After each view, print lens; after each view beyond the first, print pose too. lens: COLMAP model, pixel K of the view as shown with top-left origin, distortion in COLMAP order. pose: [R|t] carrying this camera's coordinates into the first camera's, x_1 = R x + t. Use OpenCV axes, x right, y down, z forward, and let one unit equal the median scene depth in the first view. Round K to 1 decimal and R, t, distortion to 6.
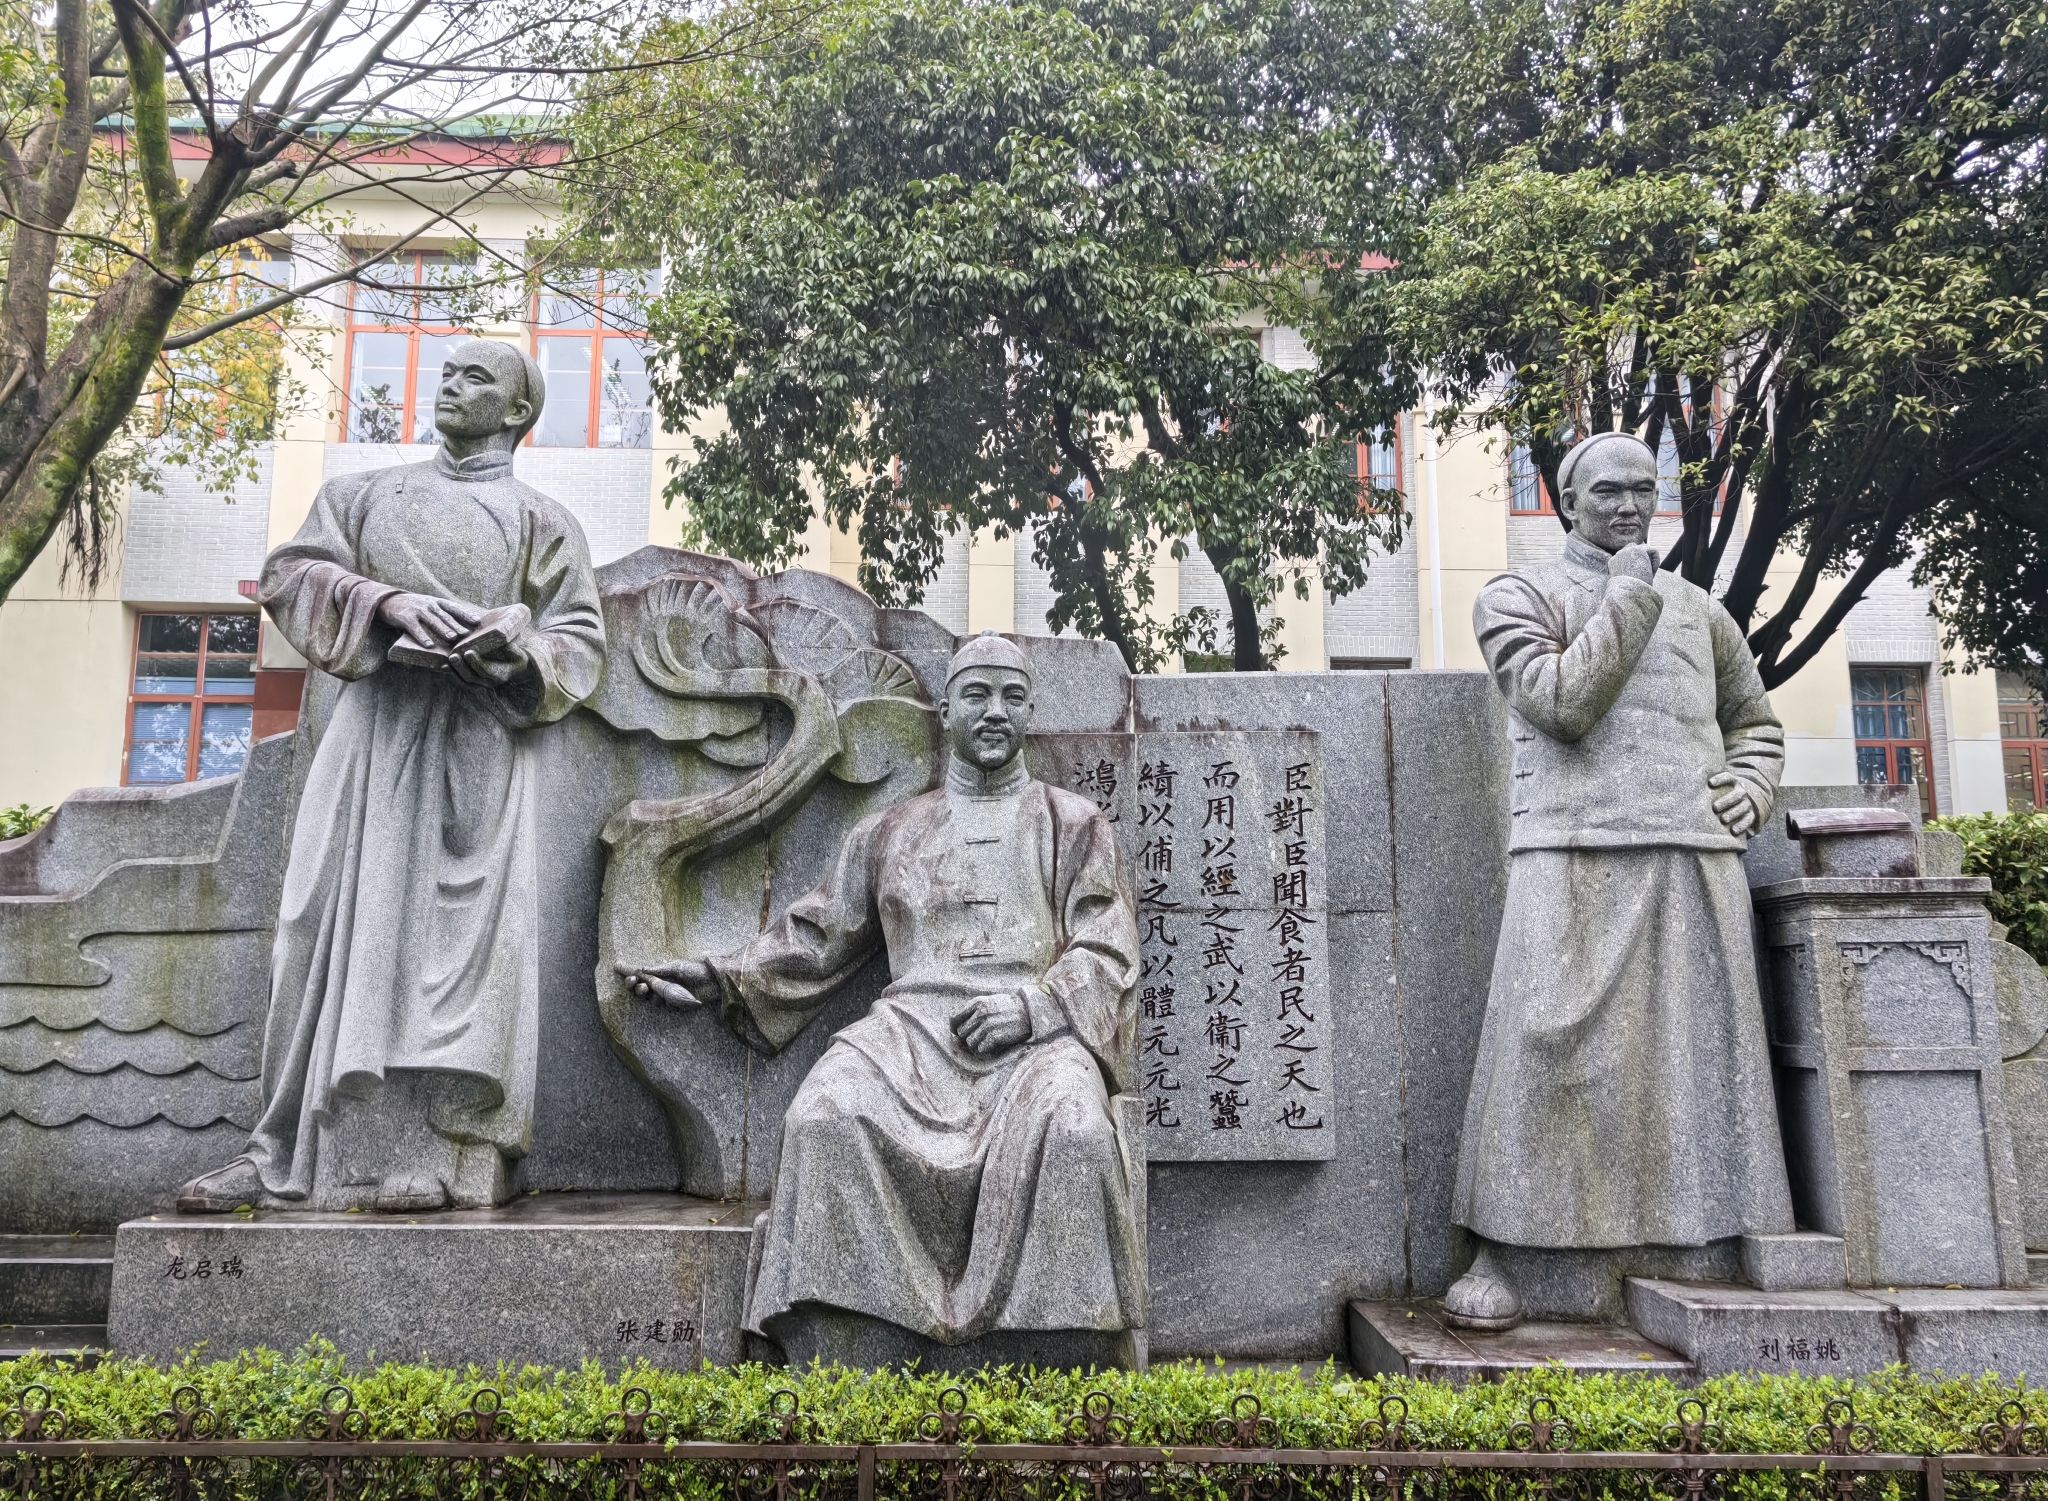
lens RADIAL K [[1606.1, 0, 1030.6], [0, 1606.1, 753.8], [0, 0, 1]] dist [0.035876, -0.025546]
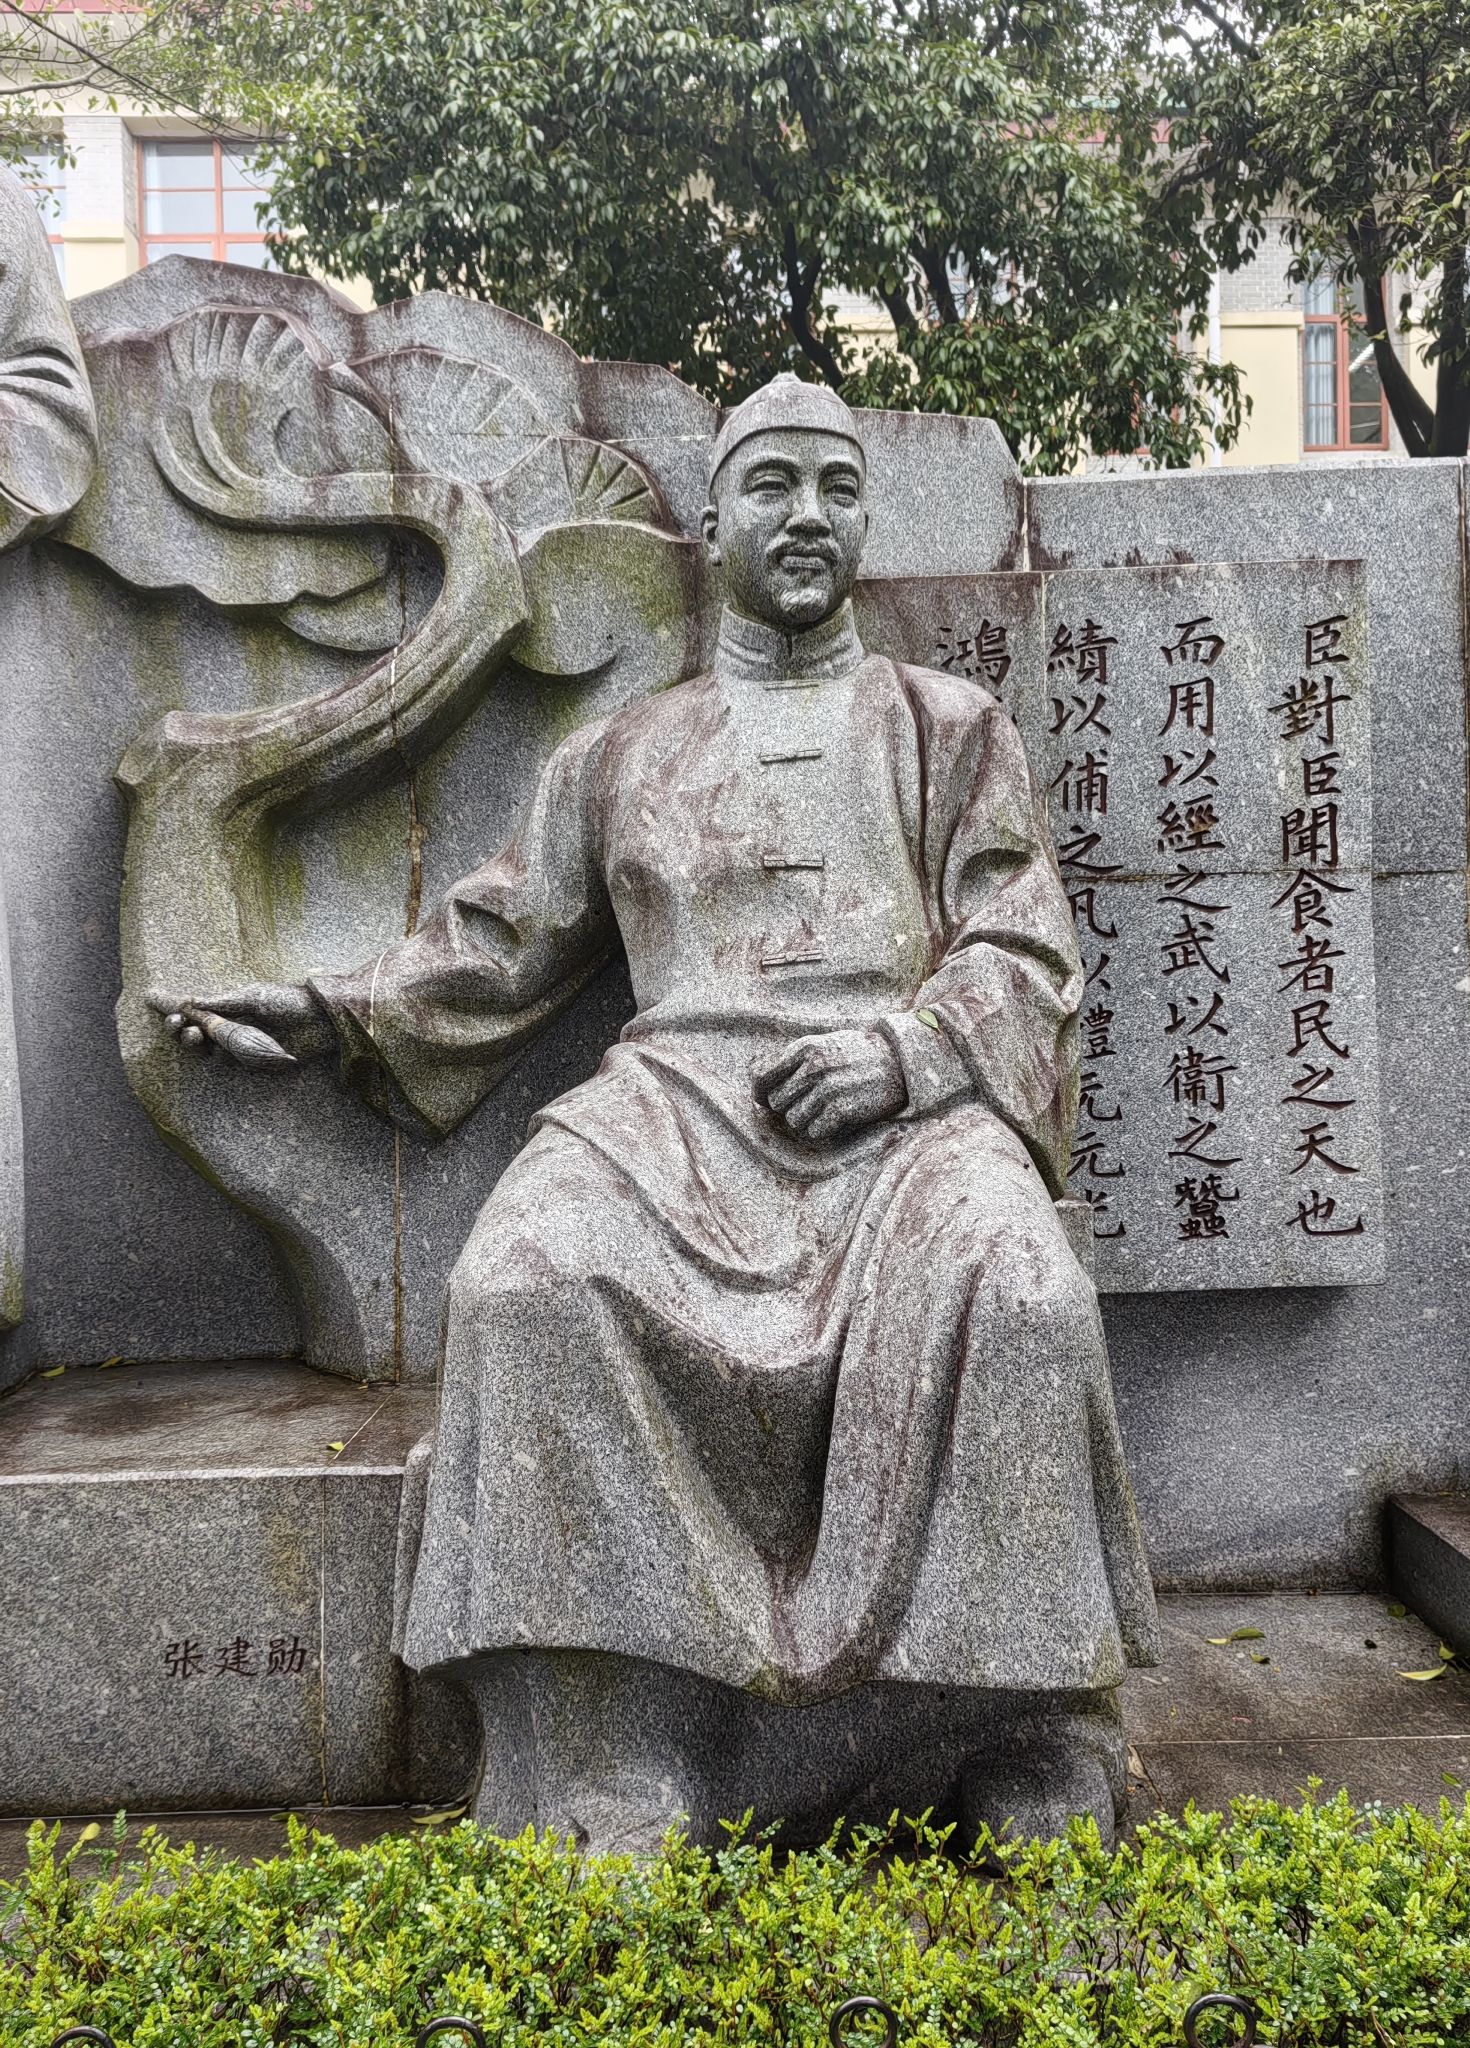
lens RADIAL K [[1616.6, 0, 771.4], [0, 1616.6, 1041.3], [0, 0, 1]] dist [0.037869, -0.026182]
pose [[0.999483, -0.027163, 0.017227, -0.046572], [0.023950, 0.985982, 0.165122, 0.055680], [-0.021470, -0.164624, 0.986123, 0.411380]]
